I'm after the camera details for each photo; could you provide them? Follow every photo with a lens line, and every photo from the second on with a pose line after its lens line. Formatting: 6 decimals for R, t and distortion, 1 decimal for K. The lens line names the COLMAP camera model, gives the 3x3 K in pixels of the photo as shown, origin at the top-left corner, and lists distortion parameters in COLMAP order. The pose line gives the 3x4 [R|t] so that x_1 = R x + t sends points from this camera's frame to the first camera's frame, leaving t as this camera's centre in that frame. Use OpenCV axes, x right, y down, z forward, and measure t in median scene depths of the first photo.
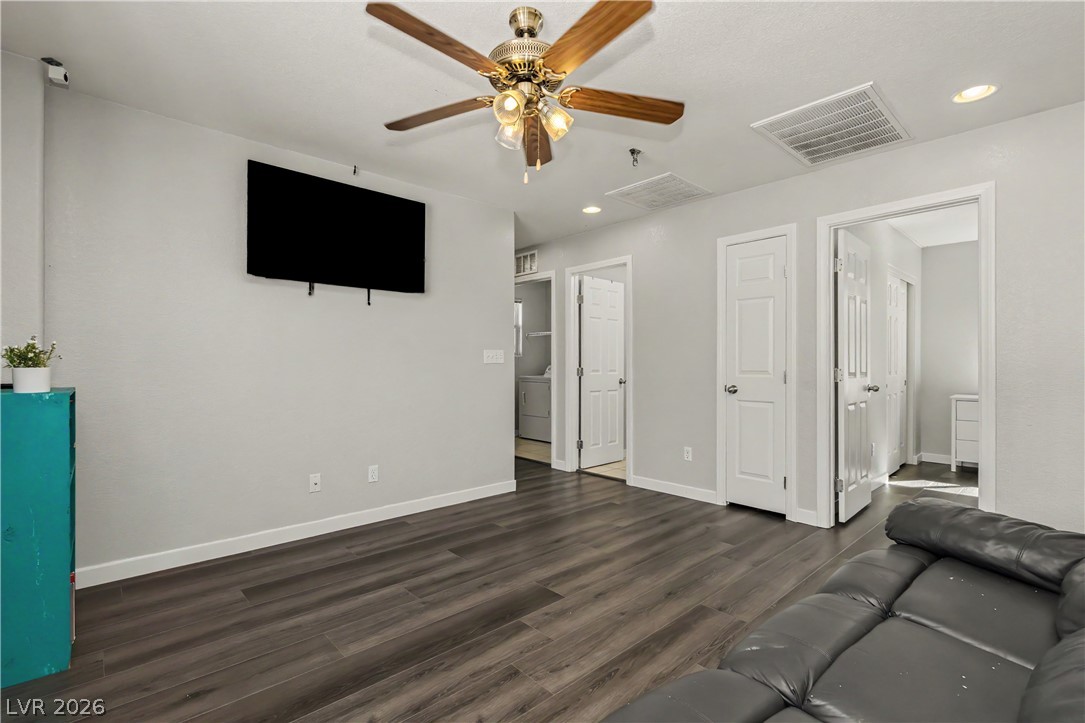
lens RADIAL K [[501.9, 0, 542.5], [0, 501.9, 361.5], [0, 0, 1]] dist [0.003206, 0.000447]
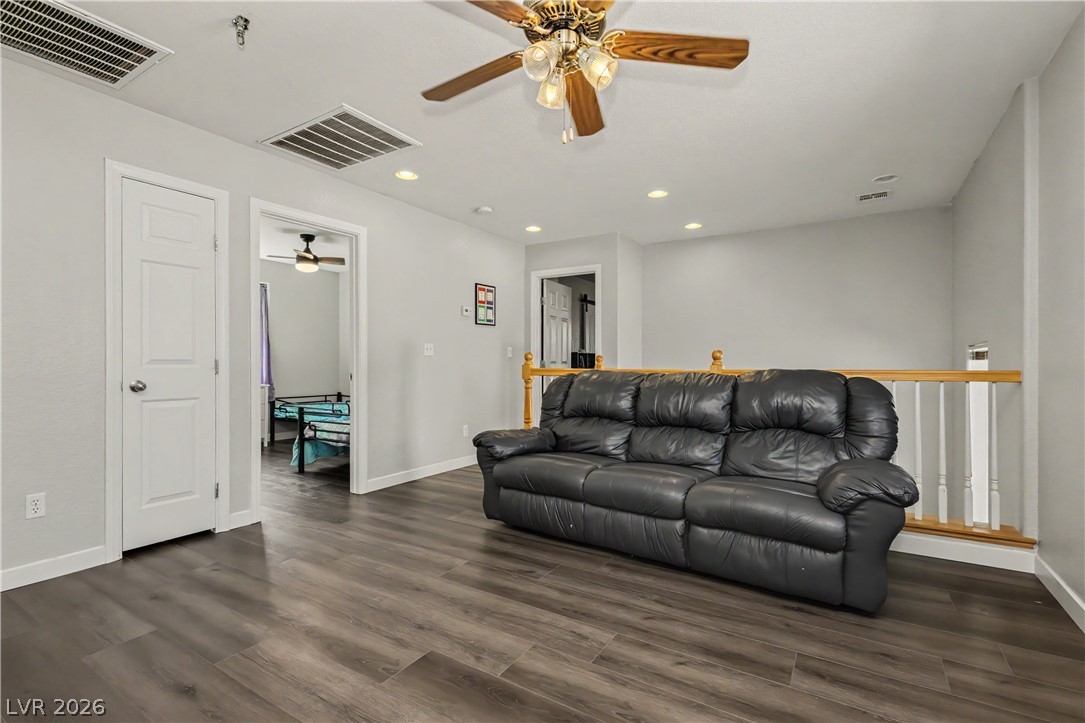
lens RADIAL K [[490.4, 0, 547.8], [0, 490.4, 363.7], [0, 0, 1]] dist [0.003846, 0.000335]
pose [[-0.262885, -0.002056, 0.964825, -0.643753], [-0.002470, 0.999996, 0.001459, 0.031598], [-0.964824, -0.001999, -0.262889, 0.922693]]
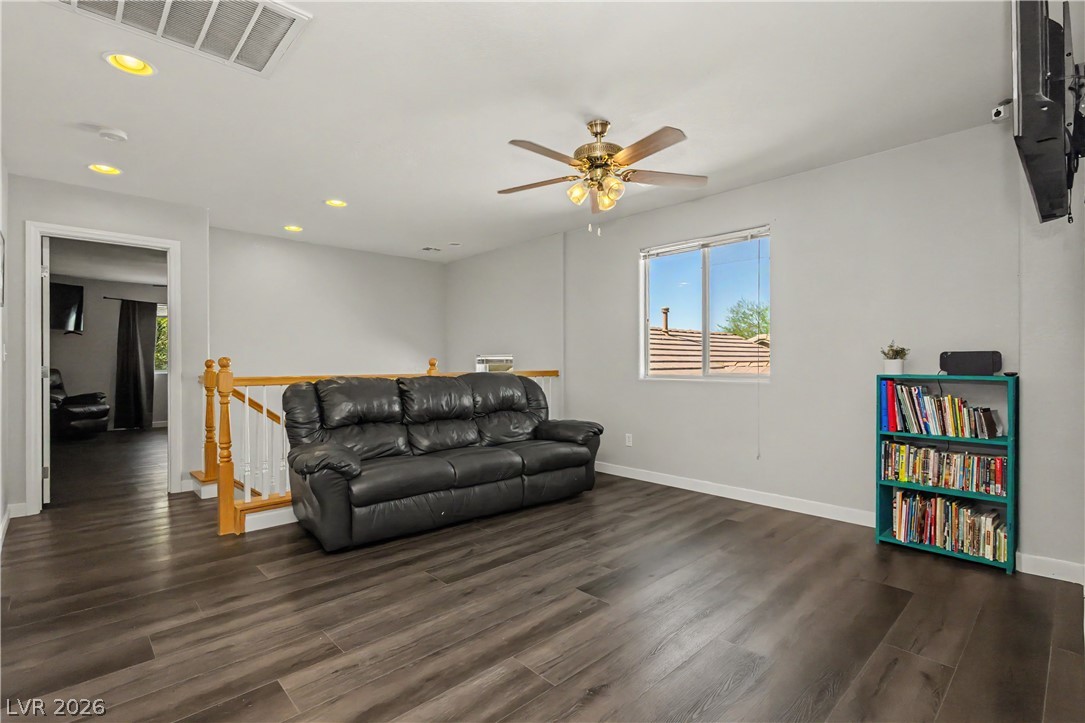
lens RADIAL K [[501.9, 0, 542.5], [0, 501.9, 361.5], [0, 0, 1]] dist [0.003206, 0.000447]
pose [[-1.000000, 0.000251, 0.000191, 0.100077], [0.000251, 0.999993, -0.003613, 0.014892], [-0.000192, -0.003613, -0.999993, 1.809988]]
